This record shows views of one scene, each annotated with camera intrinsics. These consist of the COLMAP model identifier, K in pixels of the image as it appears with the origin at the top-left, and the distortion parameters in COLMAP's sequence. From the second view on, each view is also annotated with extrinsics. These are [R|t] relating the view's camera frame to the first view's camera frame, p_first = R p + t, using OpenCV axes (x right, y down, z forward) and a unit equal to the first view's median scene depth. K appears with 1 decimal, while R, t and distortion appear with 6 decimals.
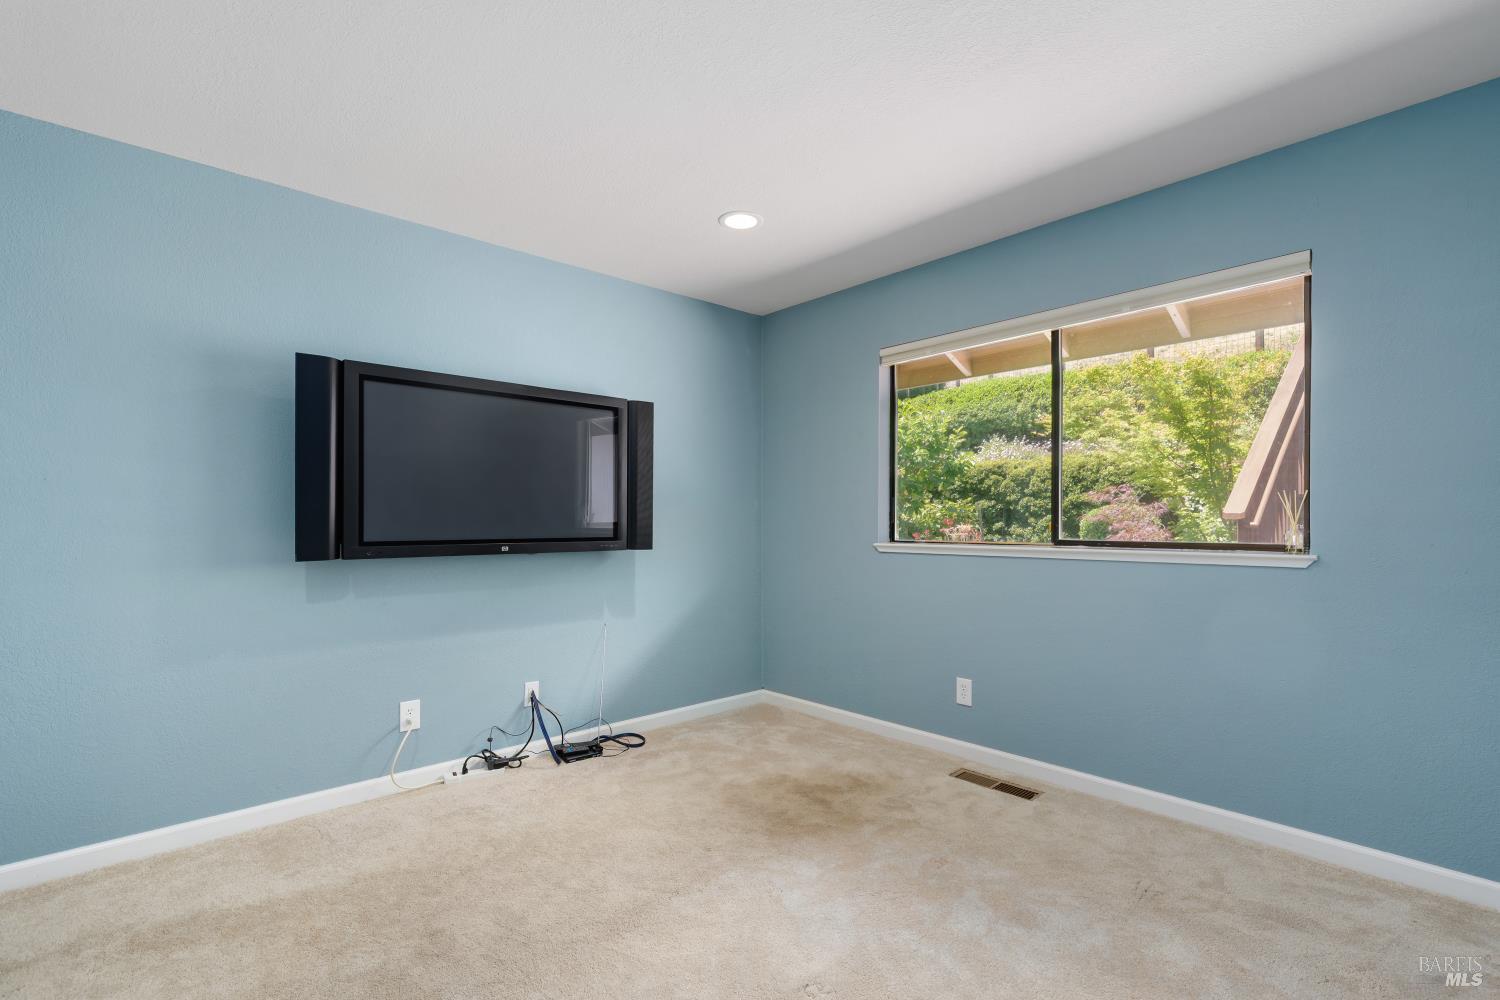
lens RADIAL K [[696.5, 0, 746.2], [0, 696.5, 518.1], [0, 0, 1]] dist [0.011001, 0.000001]
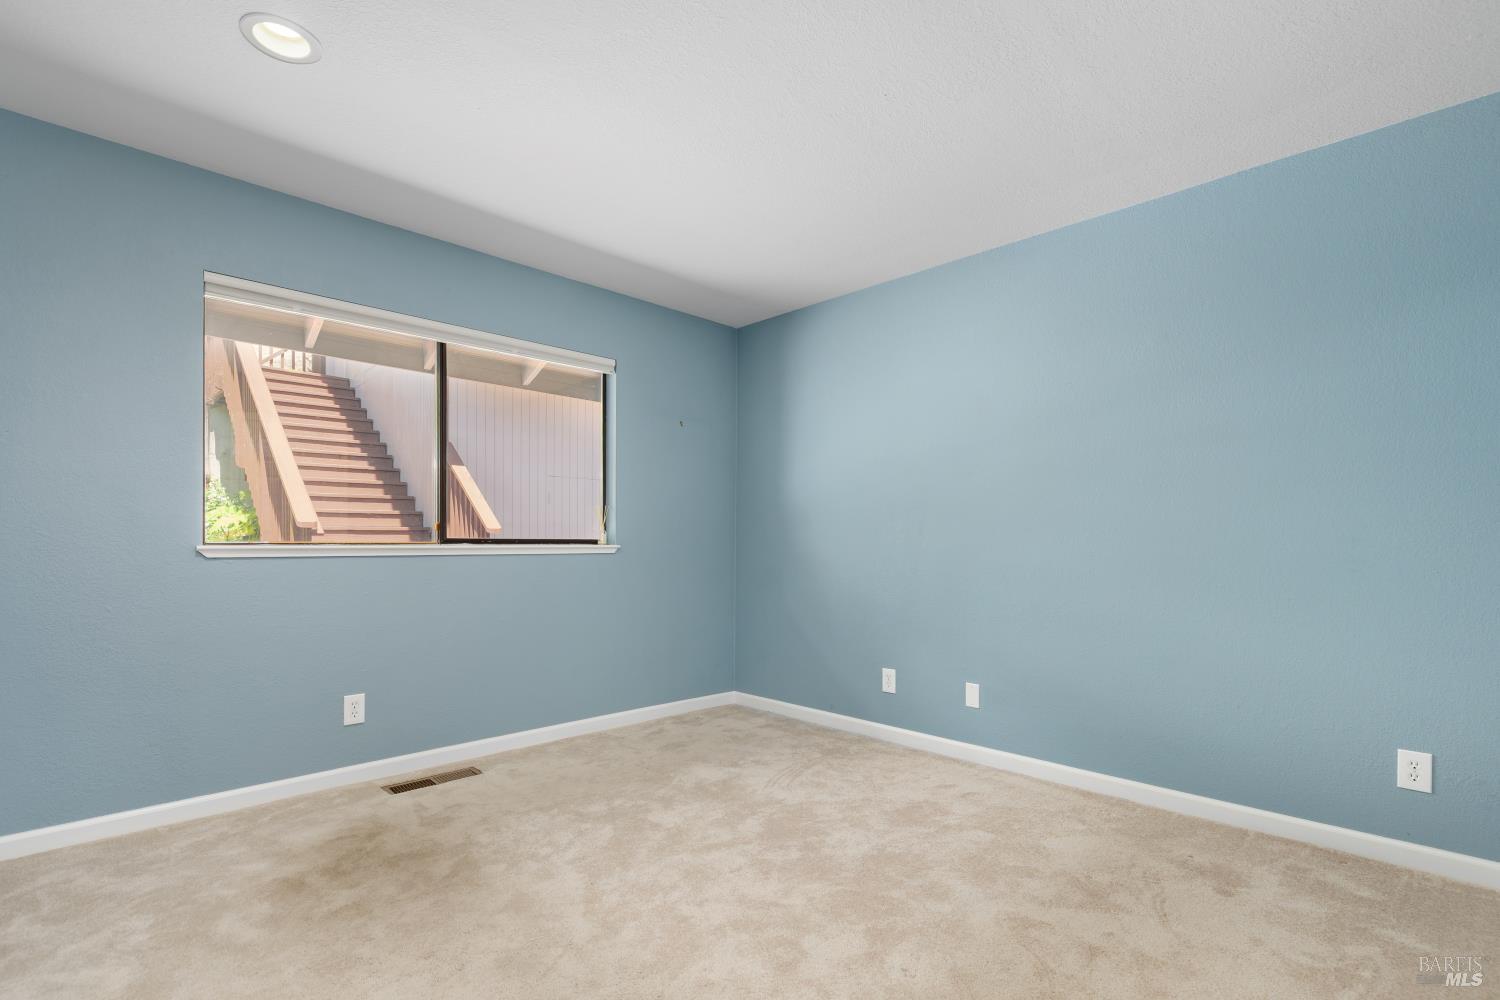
lens RADIAL K [[709.4, 0, 751.3], [0, 709.4, 546.3], [0, 0, 1]] dist [0.001043, -0.000099]
pose [[-0.050924, 0.000293, 0.998703, -0.685048], [-0.005531, 0.999985, -0.000575, 0.042156], [-0.998687, -0.005553, -0.050921, 0.597278]]
